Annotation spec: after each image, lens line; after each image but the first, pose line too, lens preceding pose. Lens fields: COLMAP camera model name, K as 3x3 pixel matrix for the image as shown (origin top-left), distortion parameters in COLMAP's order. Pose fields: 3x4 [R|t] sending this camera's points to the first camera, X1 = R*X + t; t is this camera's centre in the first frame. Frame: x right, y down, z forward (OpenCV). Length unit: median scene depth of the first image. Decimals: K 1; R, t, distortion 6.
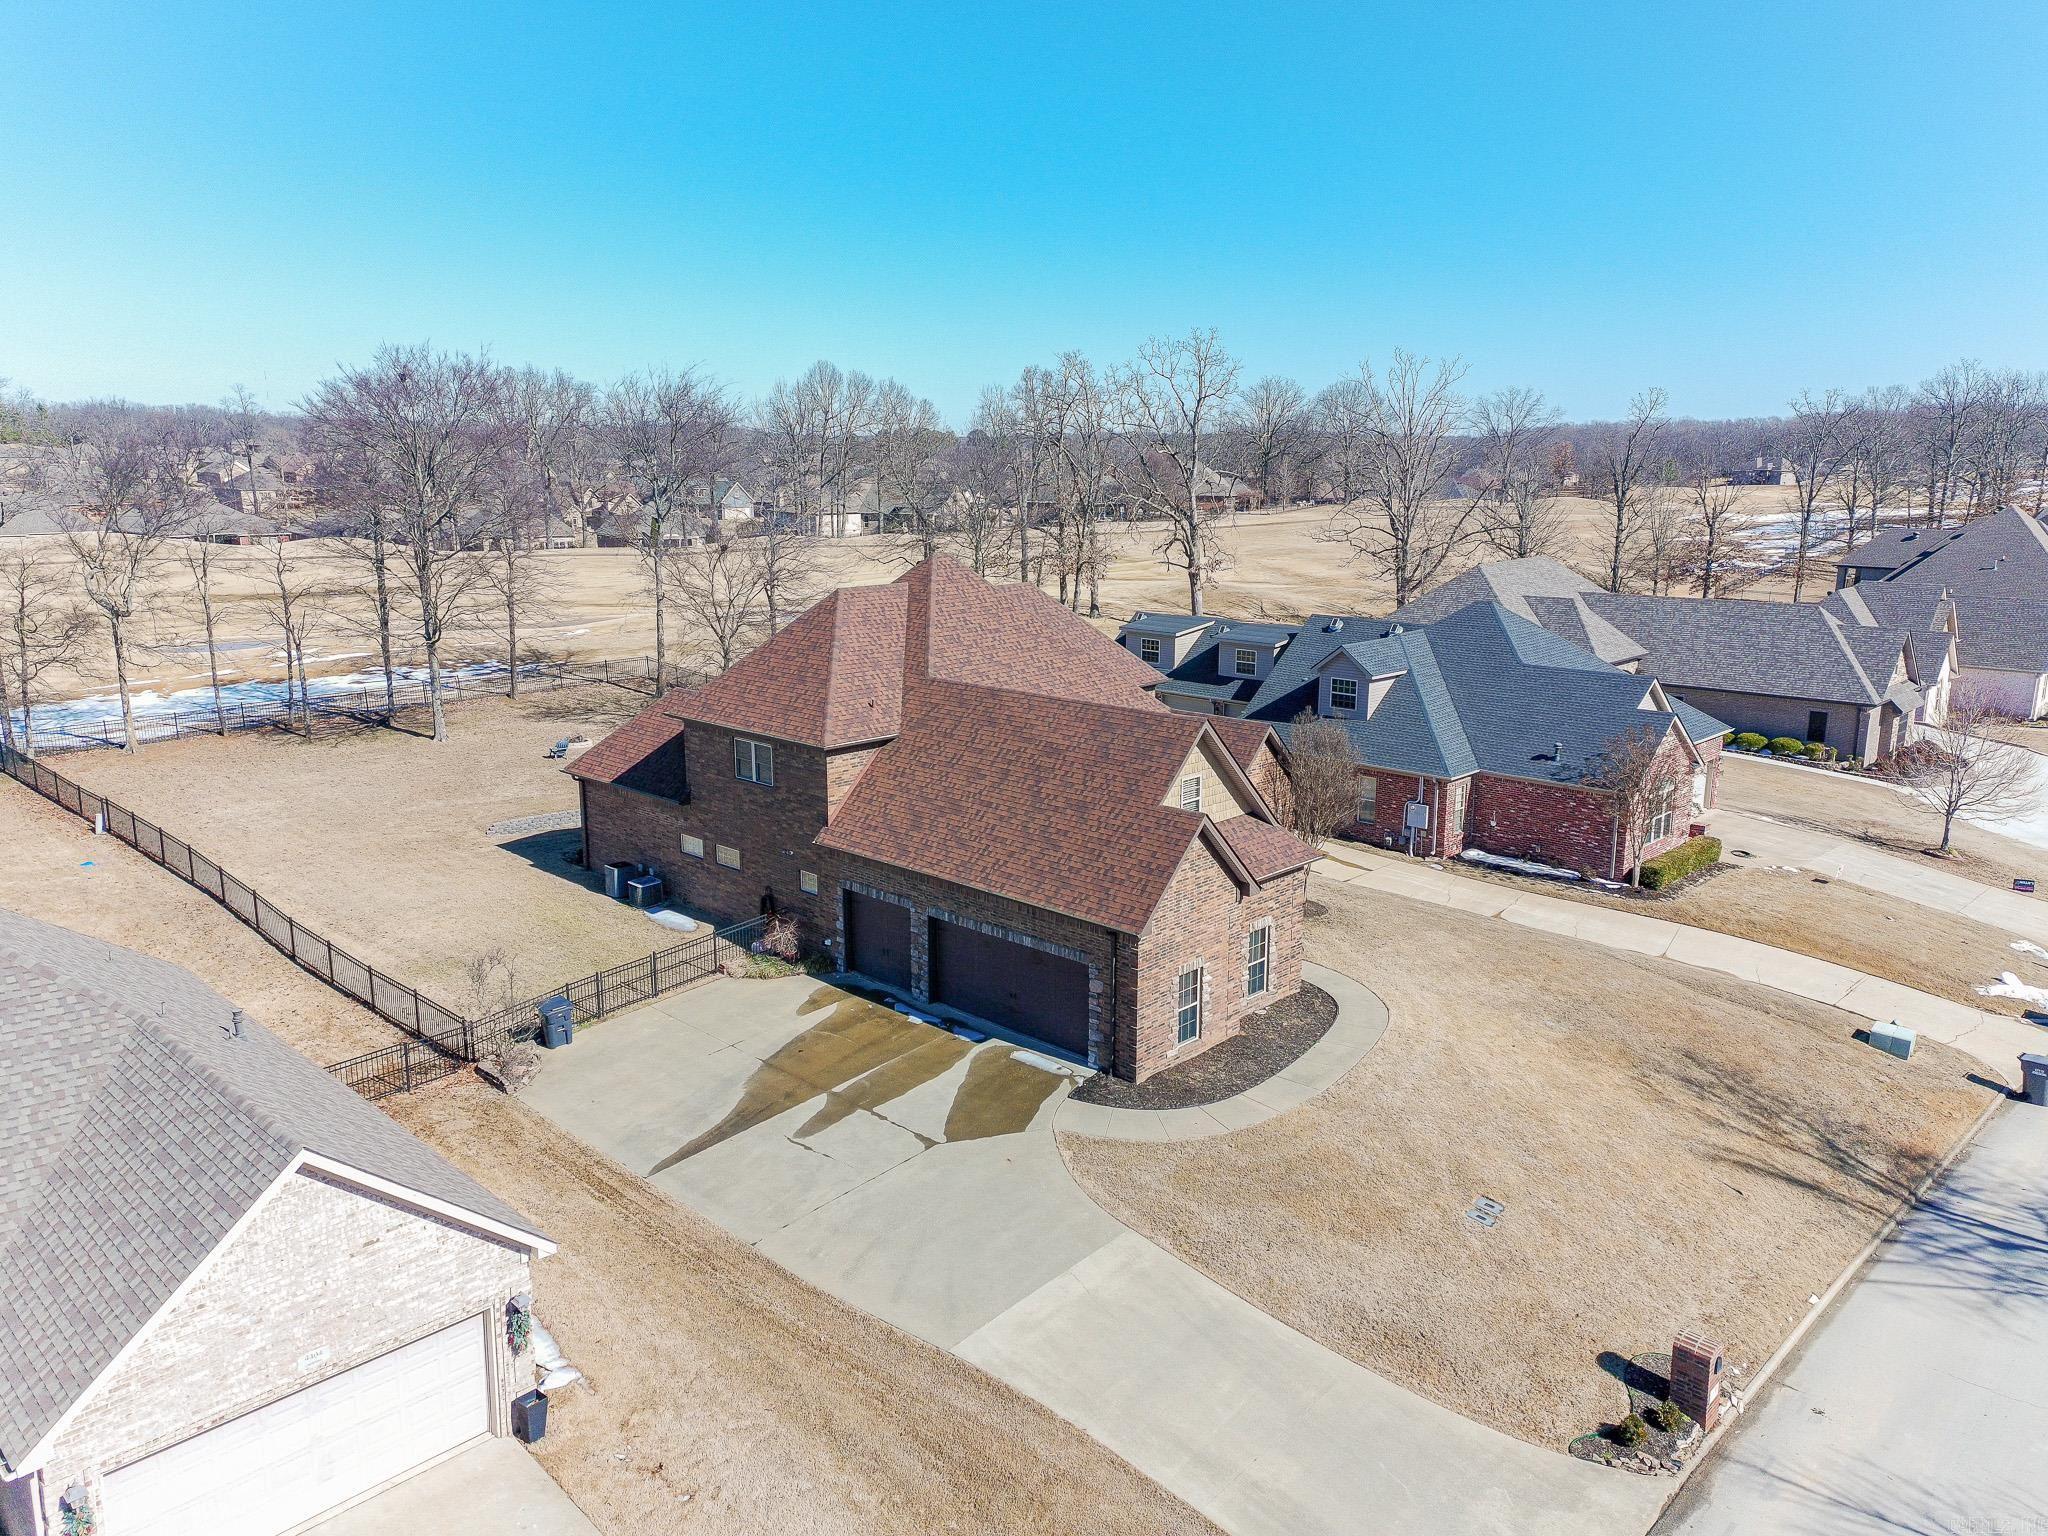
lens RADIAL K [[1489.7, 0, 1033.8], [0, 1489.7, 764.8], [0, 0, 1]] dist [0.101029, -0.001339]
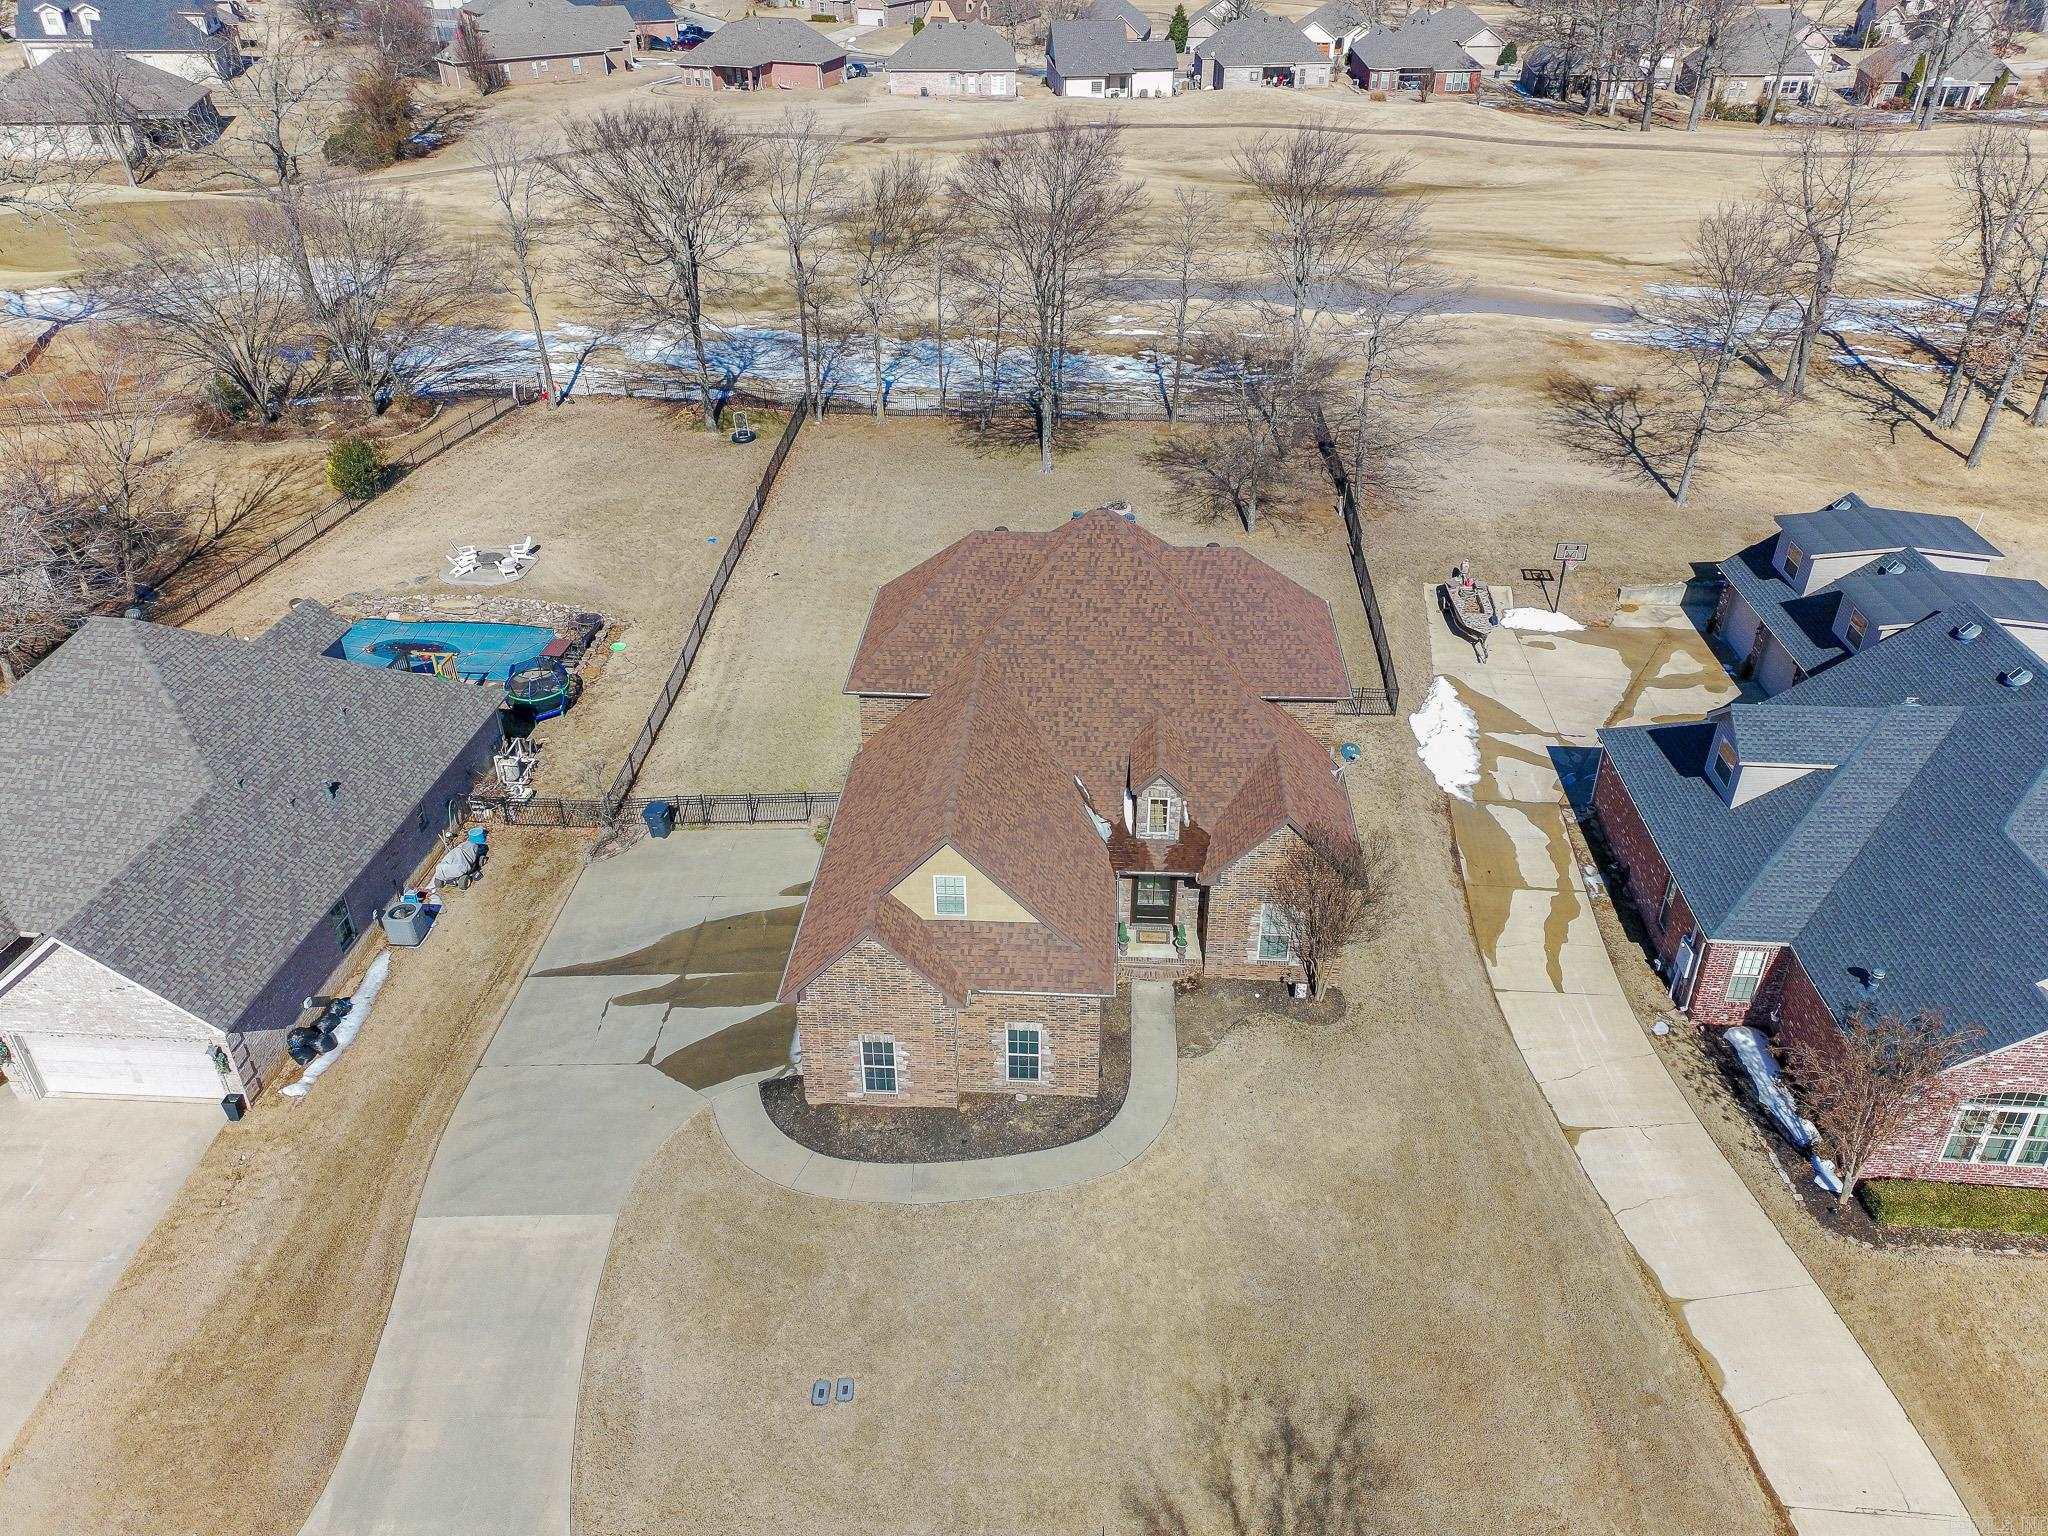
lens RADIAL K [[1503.9, 0, 1024.5], [0, 1503.9, 743.4], [0, 0, 1]] dist [0.103093, -0.008112]
pose [[0.645532, 0.389294, -0.657068, 0.794517], [-0.160866, 0.910343, 0.381309, -0.483081], [0.746599, -0.140447, 0.650280, 0.395790]]
